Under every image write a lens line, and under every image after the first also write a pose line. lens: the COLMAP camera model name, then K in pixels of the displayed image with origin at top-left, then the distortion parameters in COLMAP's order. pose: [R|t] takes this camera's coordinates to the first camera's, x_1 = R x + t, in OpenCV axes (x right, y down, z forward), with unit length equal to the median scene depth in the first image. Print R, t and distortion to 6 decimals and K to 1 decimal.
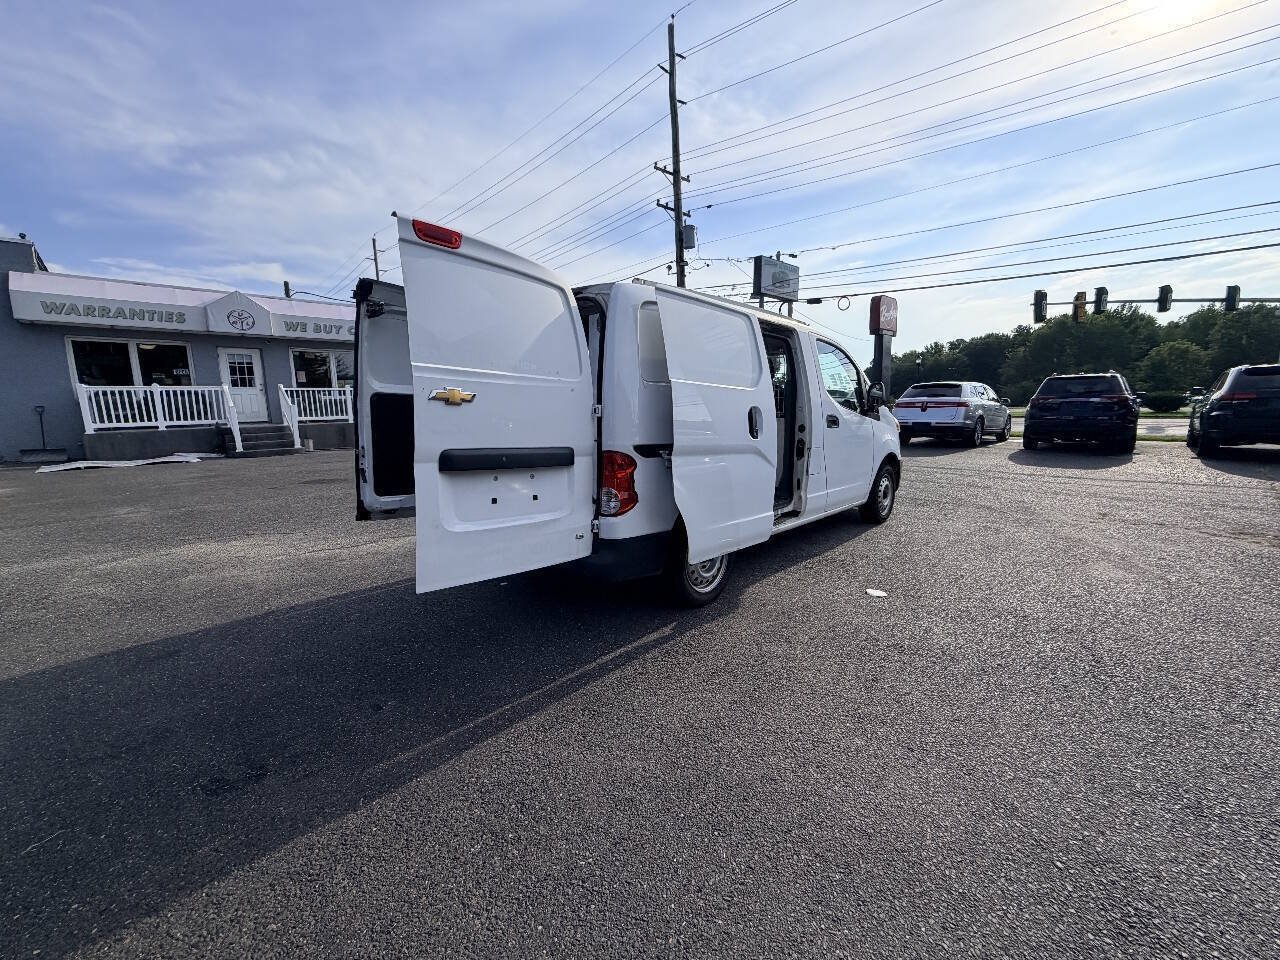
lens RADIAL K [[509.3, 0, 636.7], [0, 509.3, 474.8], [0, 0, 1]] dist [0.000739, 0.000096]
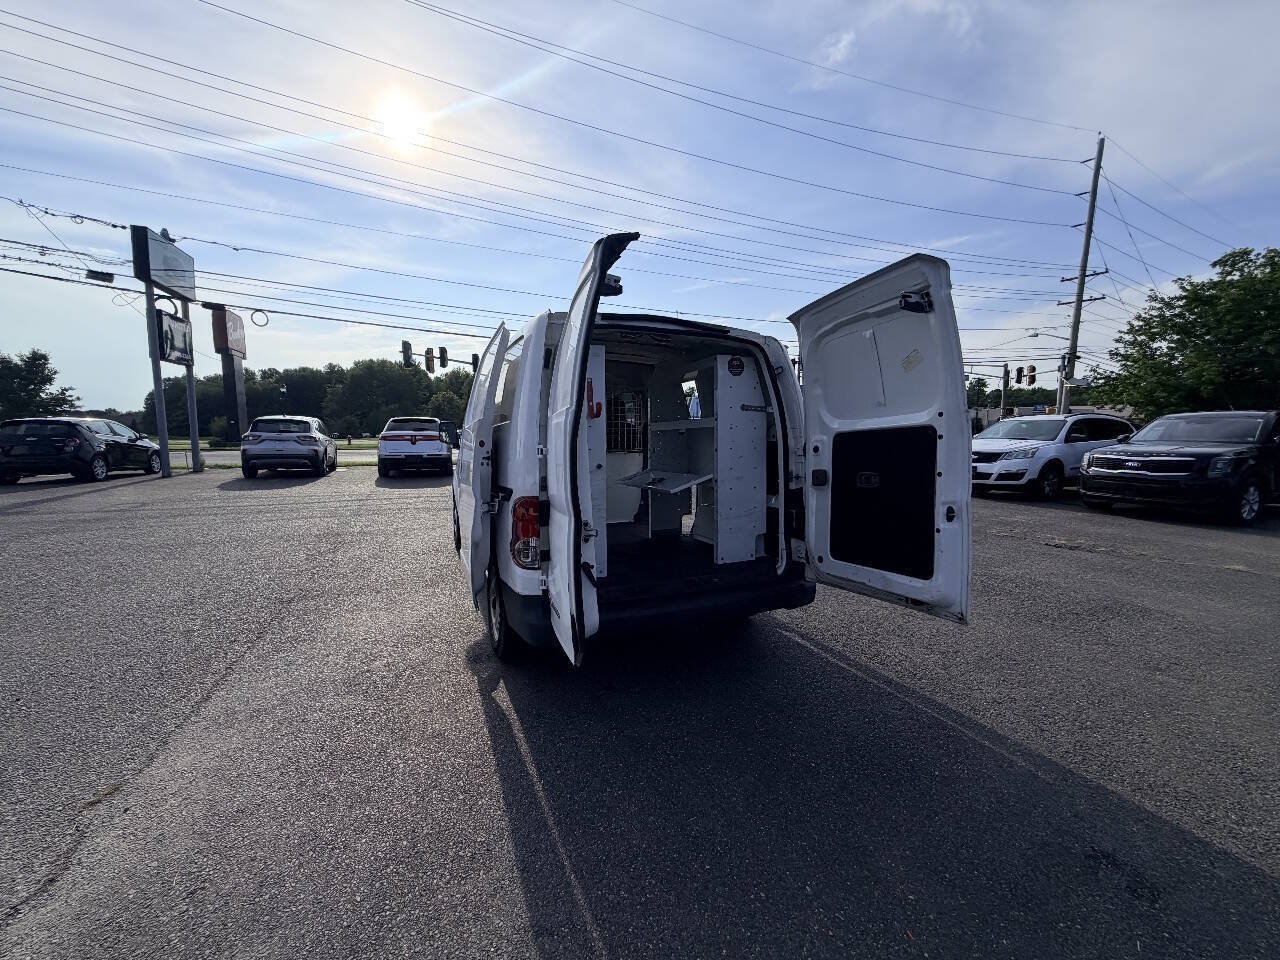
lens RADIAL K [[509.9, 0, 638.9], [0, 509.9, 480.1], [0, 0, 1]] dist [0.000237, -0.000315]
pose [[0.379214, -0.069470, 0.922698, -0.211101], [0.115877, 0.992893, 0.027131, -0.022477], [-0.918025, 0.096631, 0.384569, 0.152812]]
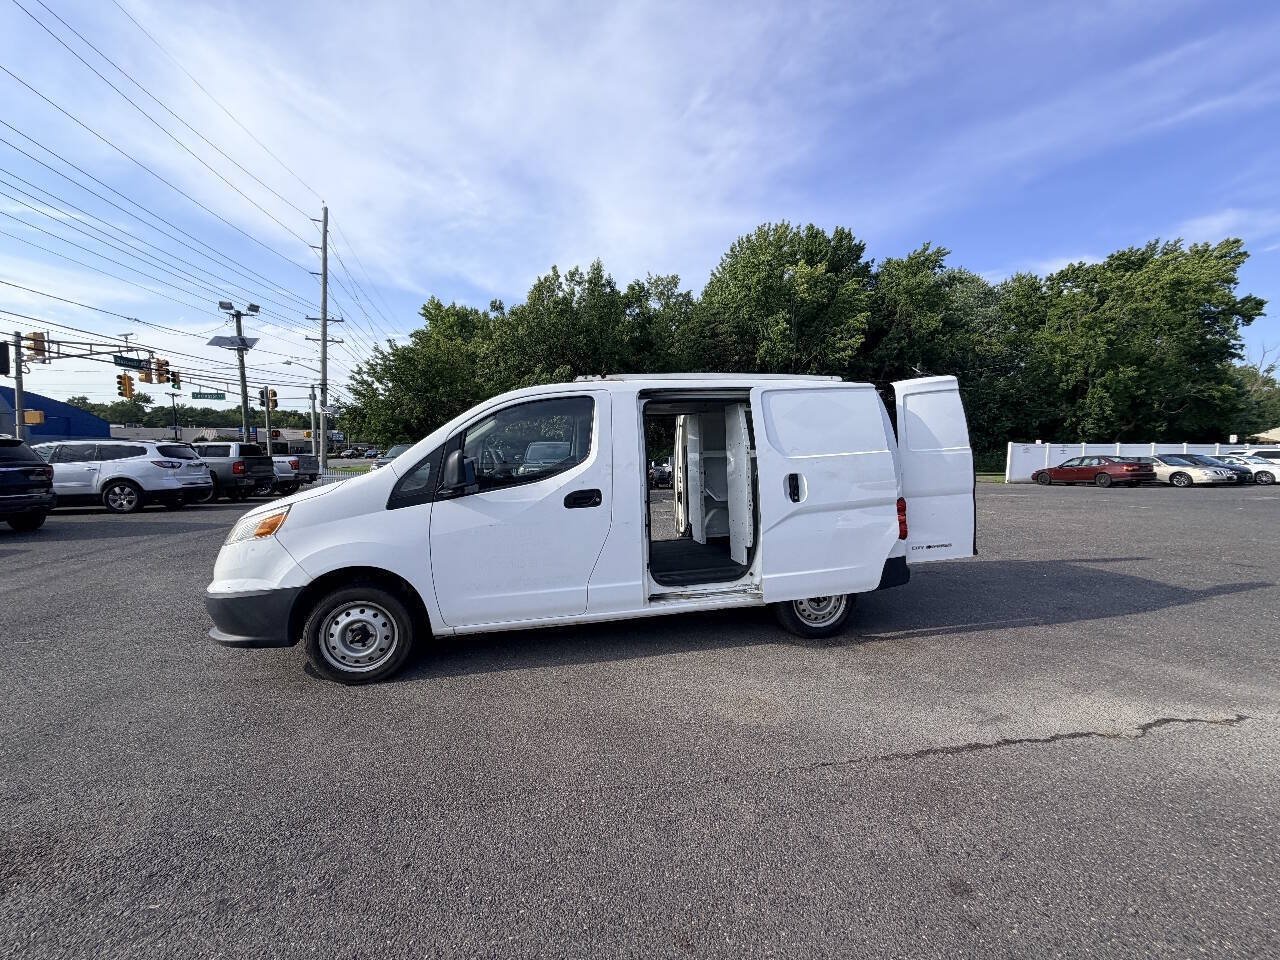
lens RADIAL K [[508.3, 0, 637.2], [0, 508.3, 482.6], [0, 0, 1]] dist [0.000048, -0.000007]
pose [[-0.833610, -0.010828, 0.552247, -0.112340], [0.097231, 0.981319, 0.166008, -0.080755], [-0.543728, 0.192082, -0.816985, 0.528518]]
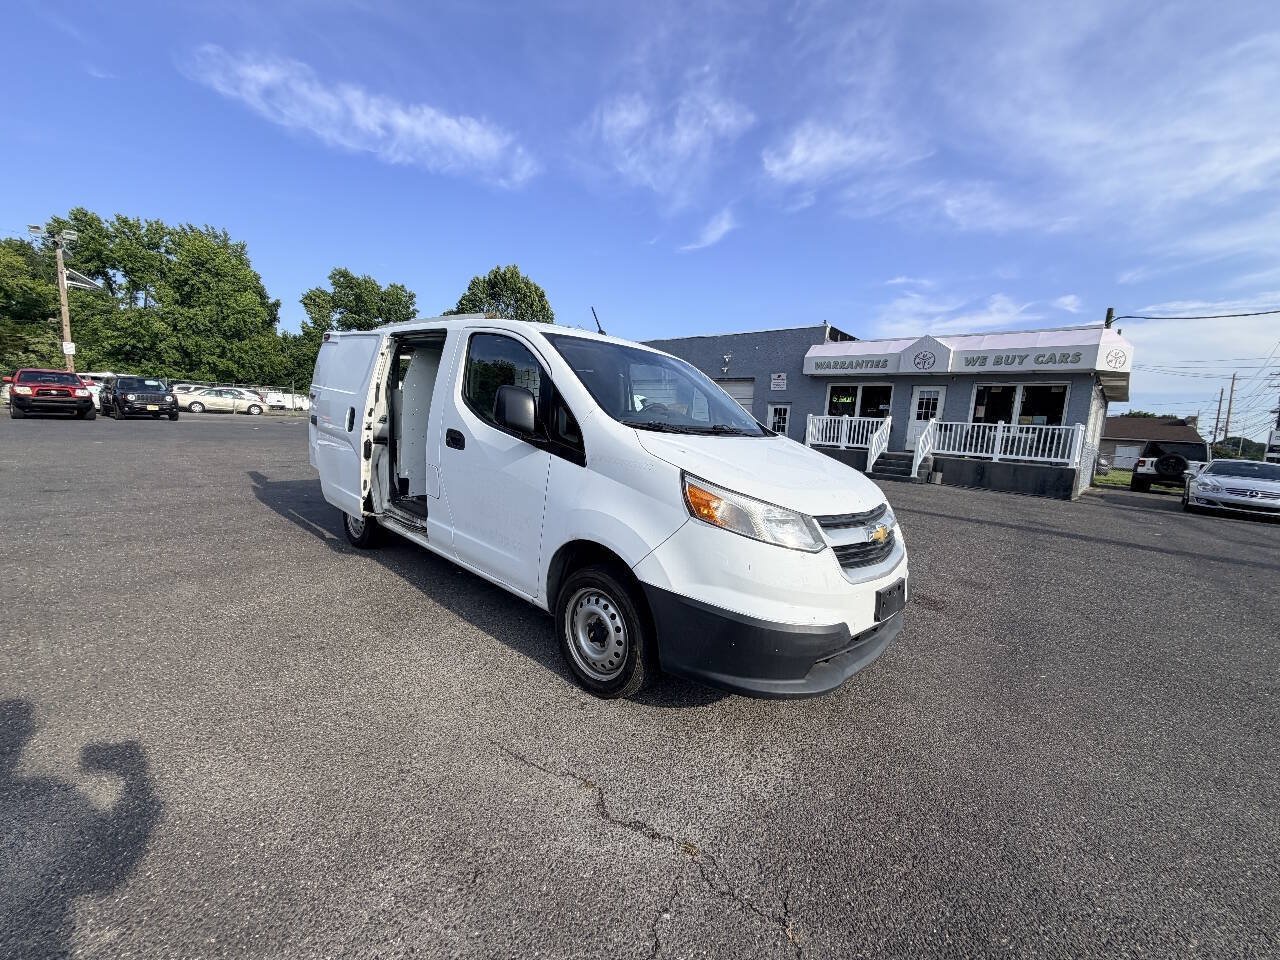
lens RADIAL K [[504.3, 0, 634.1], [0, 504.3, 479.6], [0, 0, 1]] dist [-0.000386, 0.000601]
pose [[0.032510, 0.135627, -0.990226, 0.322722], [-0.206296, 0.970326, 0.126129, -0.055371], [0.977949, 0.200180, 0.059524, 0.347235]]
